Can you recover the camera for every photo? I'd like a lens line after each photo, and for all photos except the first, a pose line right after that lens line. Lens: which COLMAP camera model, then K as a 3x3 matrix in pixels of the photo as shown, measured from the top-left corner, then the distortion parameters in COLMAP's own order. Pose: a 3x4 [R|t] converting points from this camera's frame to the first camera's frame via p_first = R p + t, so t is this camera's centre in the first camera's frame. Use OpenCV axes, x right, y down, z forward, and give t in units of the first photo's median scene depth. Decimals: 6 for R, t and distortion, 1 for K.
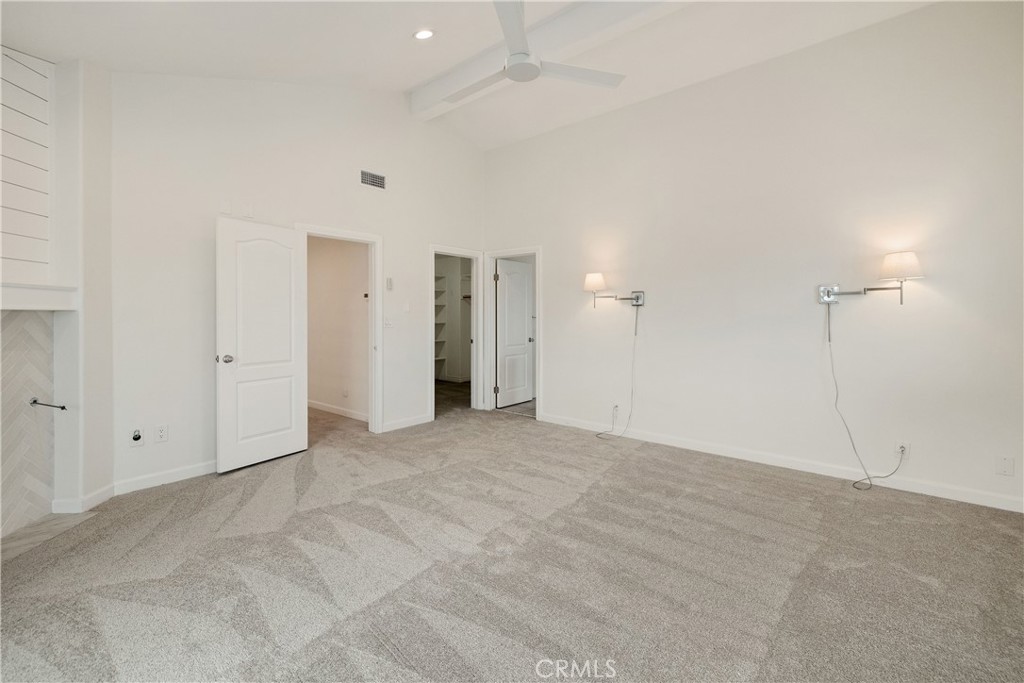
lens RADIAL K [[435.2, 0, 504.6], [0, 435.2, 323.1], [0, 0, 1]] dist [0.000084, -0.000085]
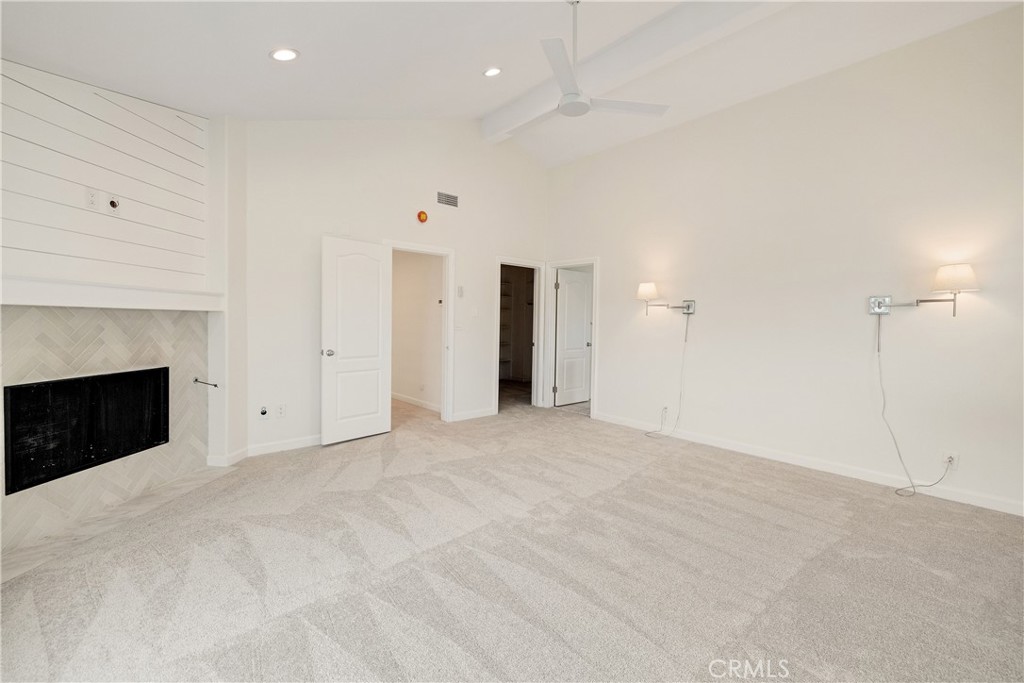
lens RADIAL K [[420.7, 0, 512.0], [0, 420.7, 341.5], [0, 0, 1]] dist [-0.001731, -0.000127]
pose [[0.990044, 0.023462, -0.138787, 0.033579], [-0.019232, 0.999311, 0.031741, 0.003722], [0.139436, -0.028756, 0.989813, -0.100880]]
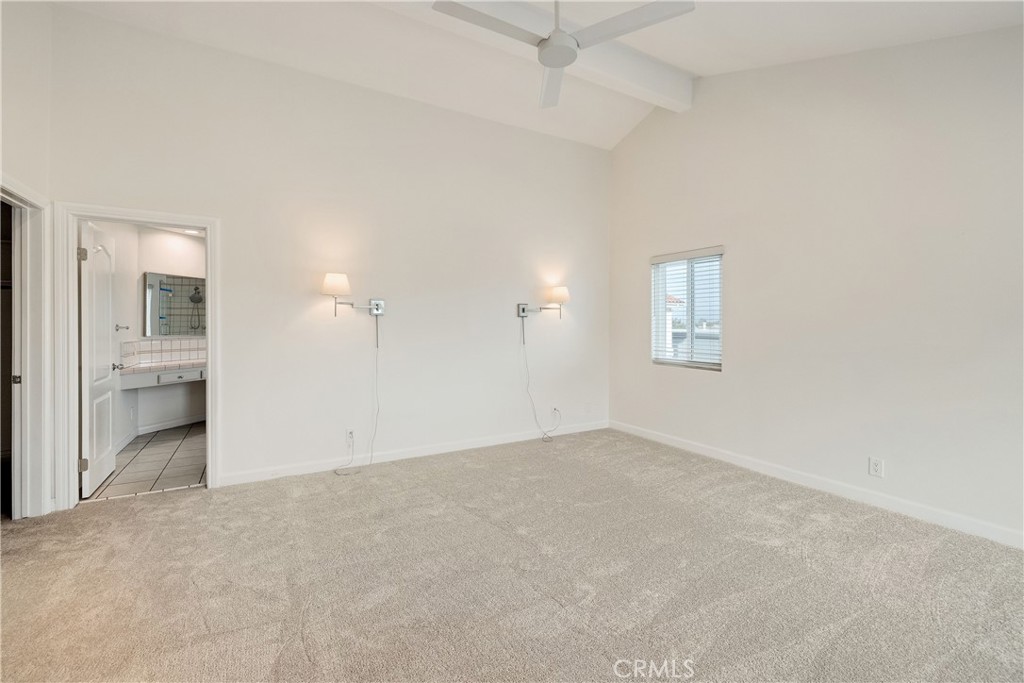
lens RADIAL K [[448.7, 0, 515.1], [0, 448.7, 326.9], [0, 0, 1]] dist [0.022052, 0.000071]
pose [[0.332859, -0.000543, 0.942976, -0.671423], [0.015708, 0.999864, -0.004969, -0.007692], [-0.942846, 0.016466, 0.332823, 0.579677]]
